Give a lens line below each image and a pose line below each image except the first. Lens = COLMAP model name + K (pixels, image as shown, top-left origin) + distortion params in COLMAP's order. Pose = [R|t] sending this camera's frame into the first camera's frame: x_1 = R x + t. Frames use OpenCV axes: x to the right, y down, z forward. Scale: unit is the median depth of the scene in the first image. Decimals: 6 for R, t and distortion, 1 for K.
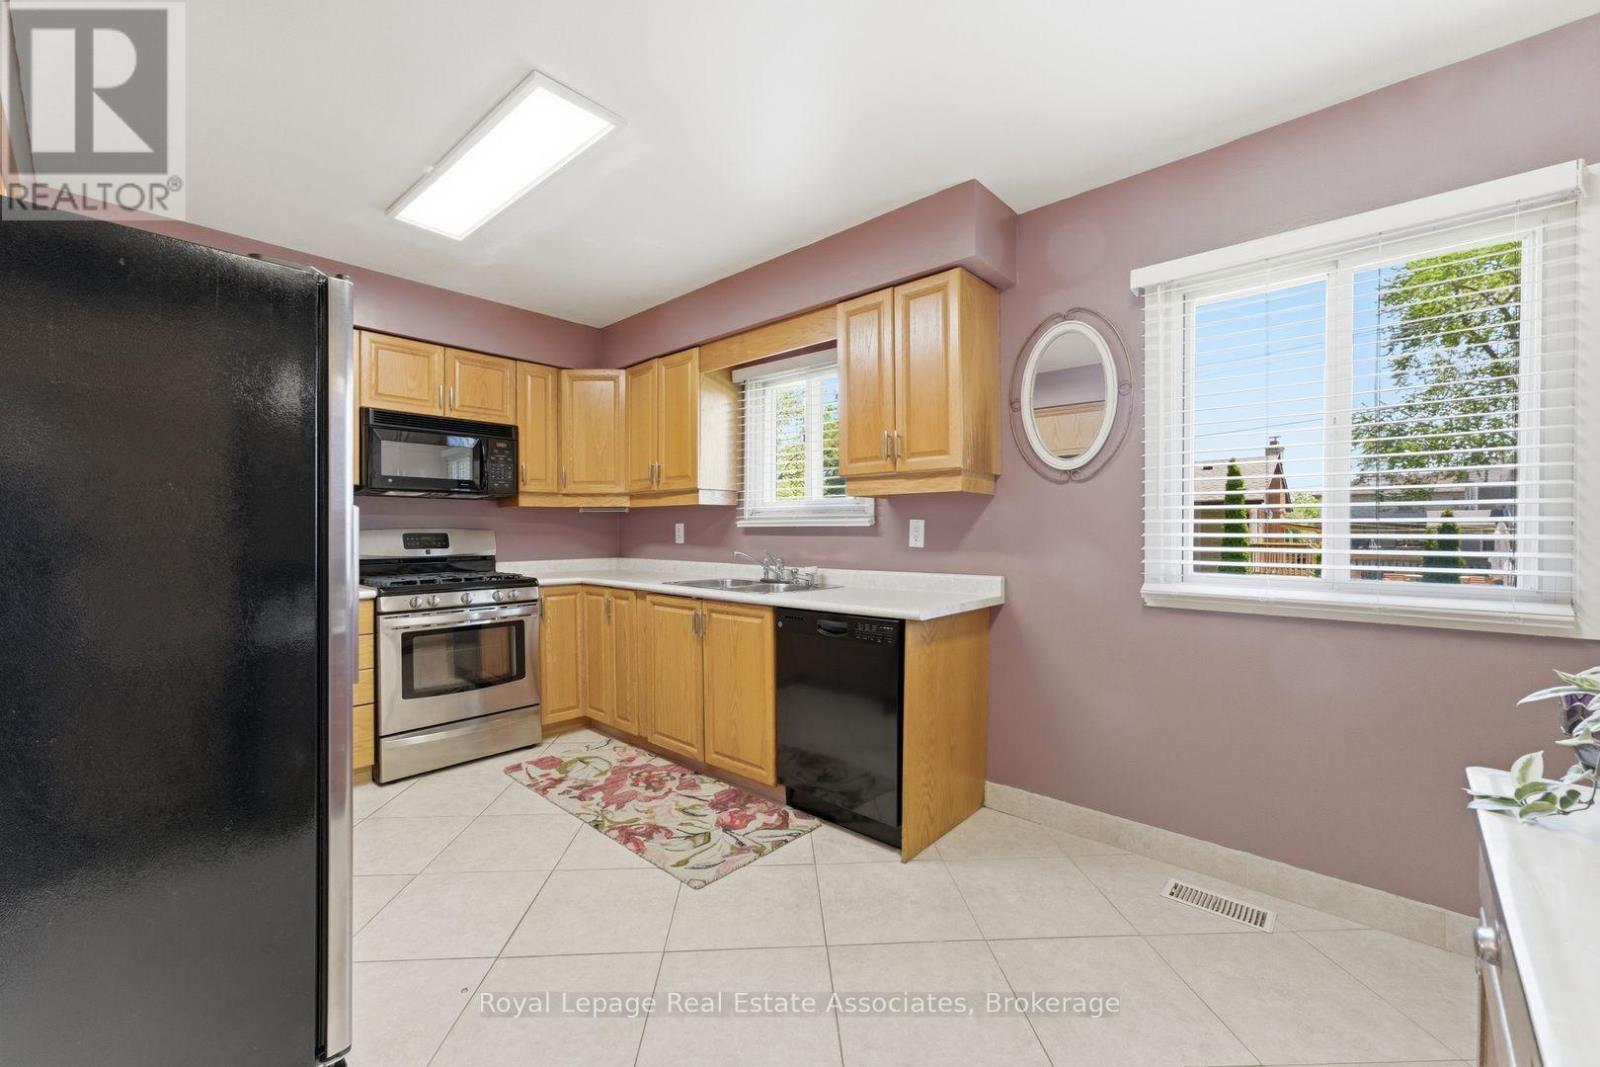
lens RADIAL K [[647.1, 0, 798.0], [0, 647.1, 539.0], [0, 0, 1]] dist [-0.000122, 0.000649]
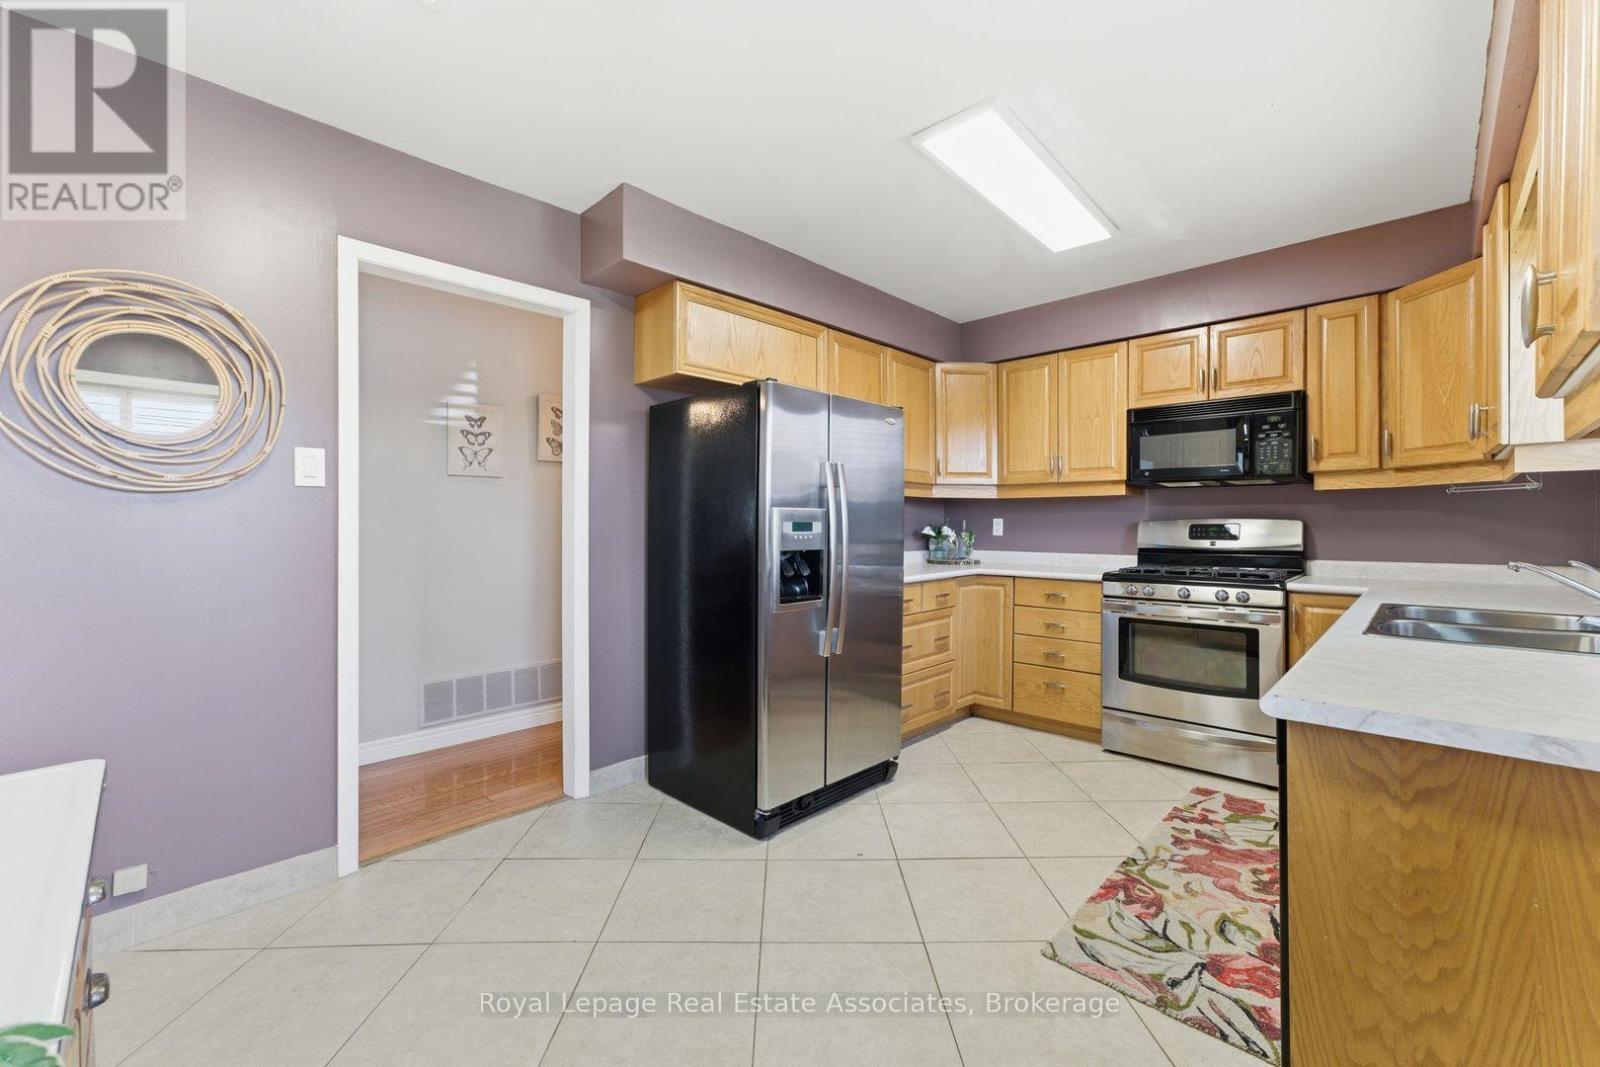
lens RADIAL K [[647.1, 0, 801.6], [0, 647.1, 529.0], [0, 0, 1]] dist [-0.000122, 0.000649]
pose [[-0.028519, 0.007853, -0.999562, 0.496083], [-0.012690, 0.999886, 0.008218, -0.001992], [0.999513, 0.012919, -0.028416, 0.524316]]
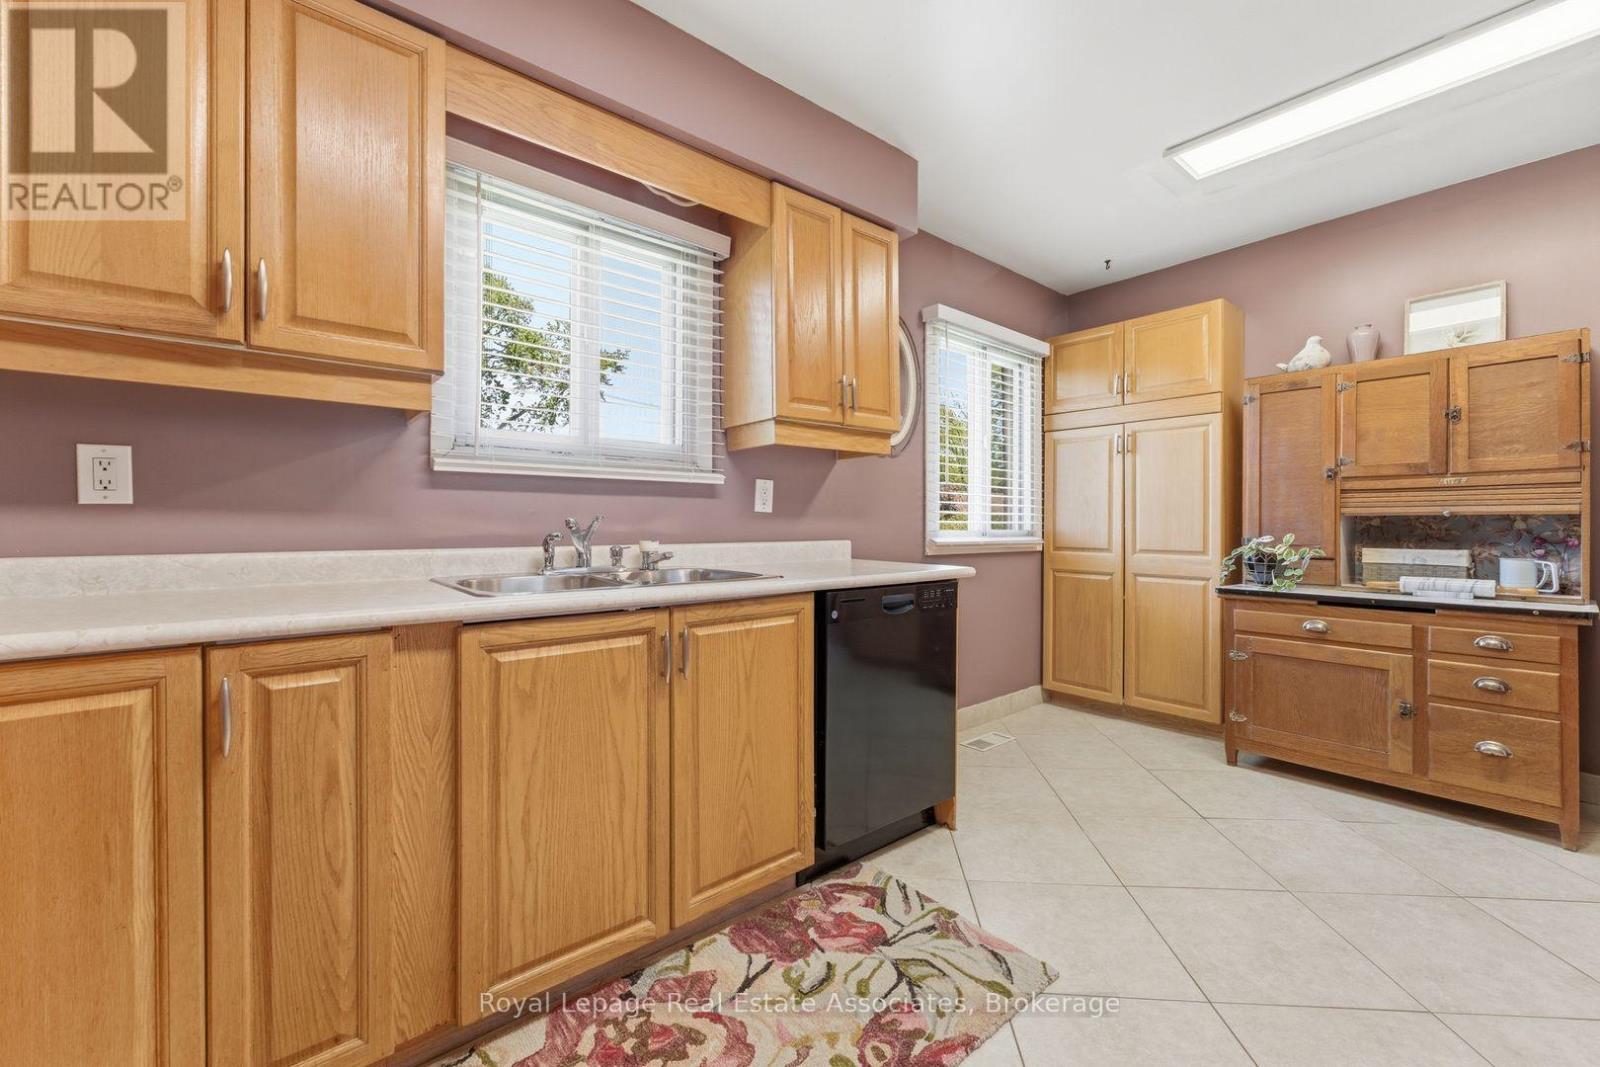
lens RADIAL K [[647.1, 0, 797.2], [0, 647.1, 523.1], [0, 0, 1]] dist [-0.000122, 0.000649]
pose [[0.132522, 0.002382, 0.991177, -0.665335], [0.012304, 0.999916, -0.004048, 0.031491], [-0.991104, 0.012731, 0.132481, 0.873757]]
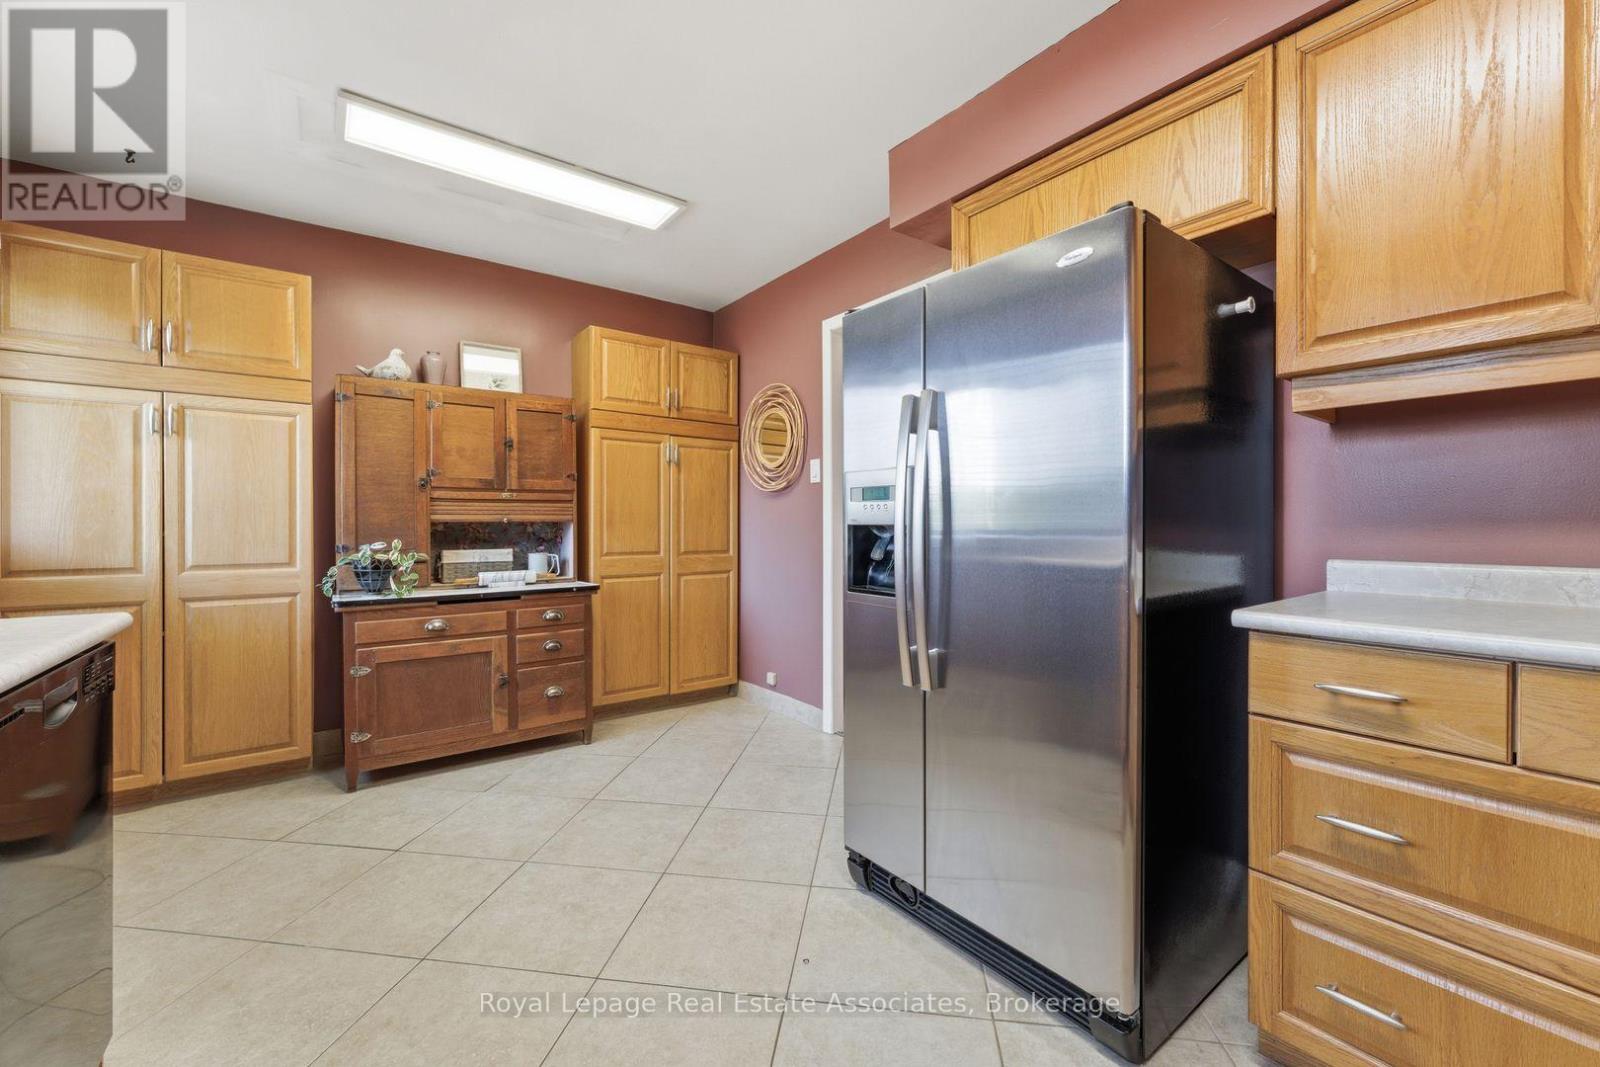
lens RADIAL K [[647.1, 0, 794.1], [0, 647.1, 527.5], [0, 0, 1]] dist [-0.000122, 0.000649]
pose [[-0.979591, 0.009845, 0.200759, -0.396664], [0.012484, 0.999851, 0.011883, 0.030449], [-0.200612, 0.014147, -0.979569, 1.108812]]
